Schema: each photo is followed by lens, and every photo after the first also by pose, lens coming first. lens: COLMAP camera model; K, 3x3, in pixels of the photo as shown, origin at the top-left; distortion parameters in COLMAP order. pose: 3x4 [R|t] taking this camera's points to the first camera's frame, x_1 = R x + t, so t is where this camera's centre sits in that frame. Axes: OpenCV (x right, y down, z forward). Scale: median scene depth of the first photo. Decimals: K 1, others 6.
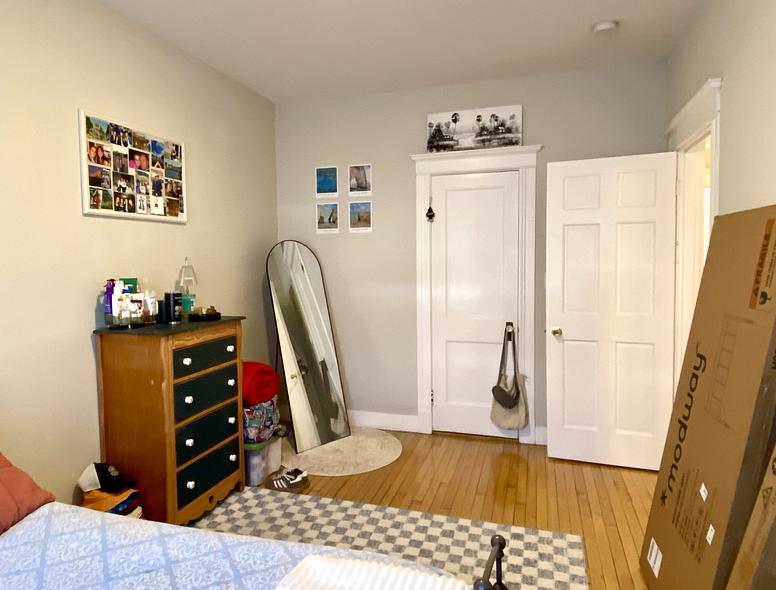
lens RADIAL K [[522.9, 0, 387.0], [0, 522.9, 289.5], [0, 0, 1]] dist [0.047858, -0.010145]
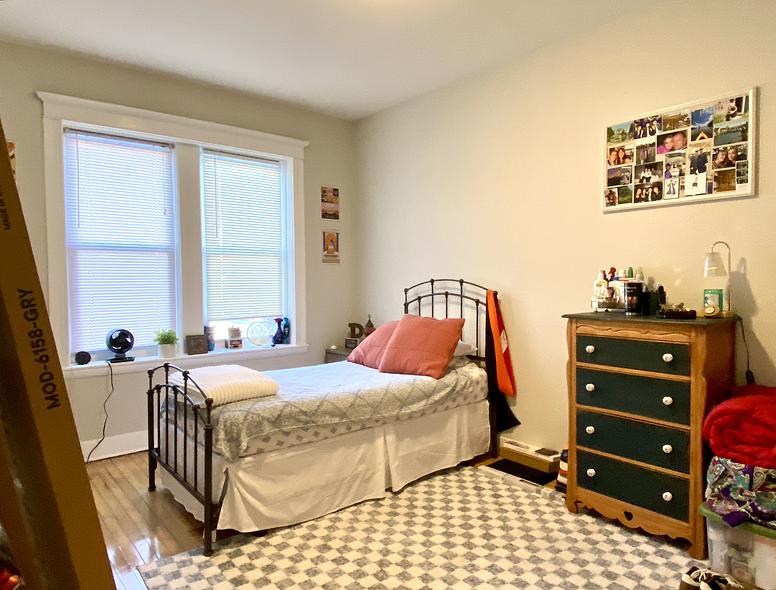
lens RADIAL K [[522.9, 0, 388.0], [0, 522.9, 297.5], [0, 0, 1]] dist [0.047858, -0.010145]
pose [[-0.548075, 0.054284, -0.834666, 0.620040], [-0.032903, 0.995720, 0.086364, -0.033960], [0.835782, 0.074797, -0.543944, 1.124325]]
